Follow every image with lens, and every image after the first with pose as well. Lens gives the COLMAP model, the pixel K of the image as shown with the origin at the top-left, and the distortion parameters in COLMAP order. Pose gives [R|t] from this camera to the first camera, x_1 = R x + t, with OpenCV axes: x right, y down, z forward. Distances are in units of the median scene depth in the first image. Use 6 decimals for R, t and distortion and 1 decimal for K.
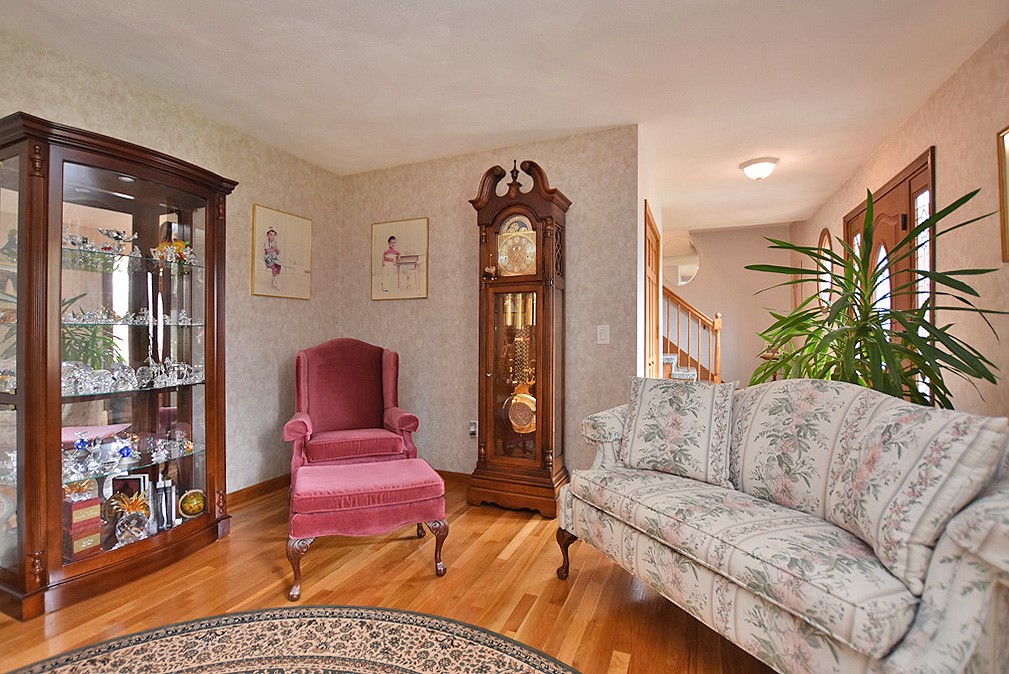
lens RADIAL K [[466.8, 0, 504.5], [0, 466.8, 337.0], [0, 0, 1]] dist [-0.027393, 0.000171]
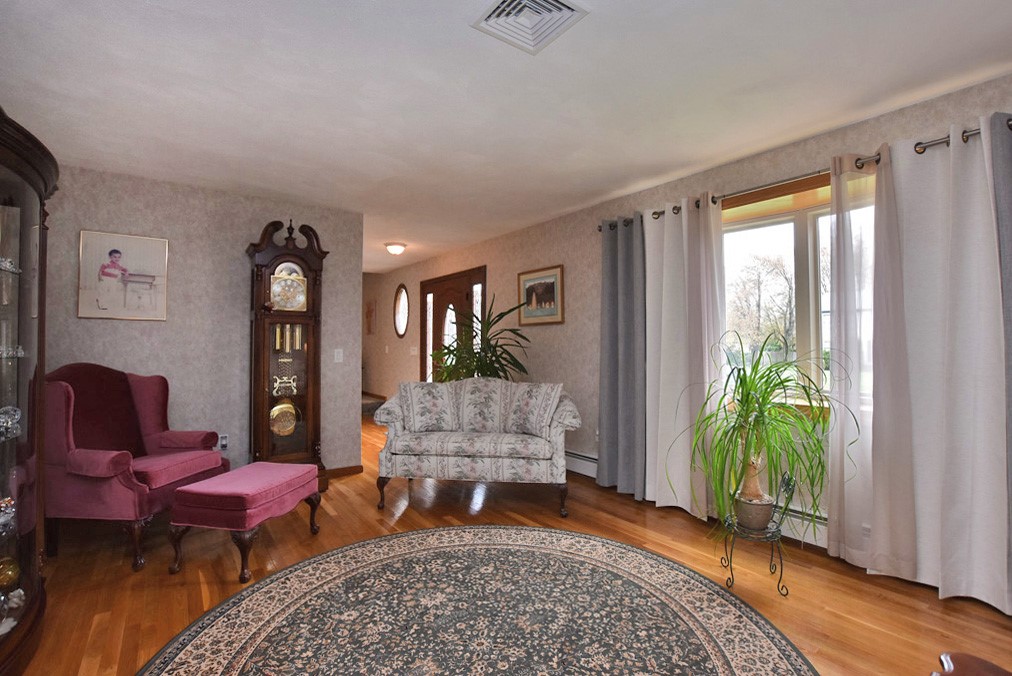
lens RADIAL K [[459.0, 0, 506.0], [0, 459.0, 338.0], [0, 0, 1]] dist [-0.020527, -0.000111]
pose [[0.497305, 0.018396, 0.867381, -0.760833], [-0.003285, 0.999808, -0.019321, -0.034498], [-0.867570, 0.006759, 0.497270, -0.129868]]
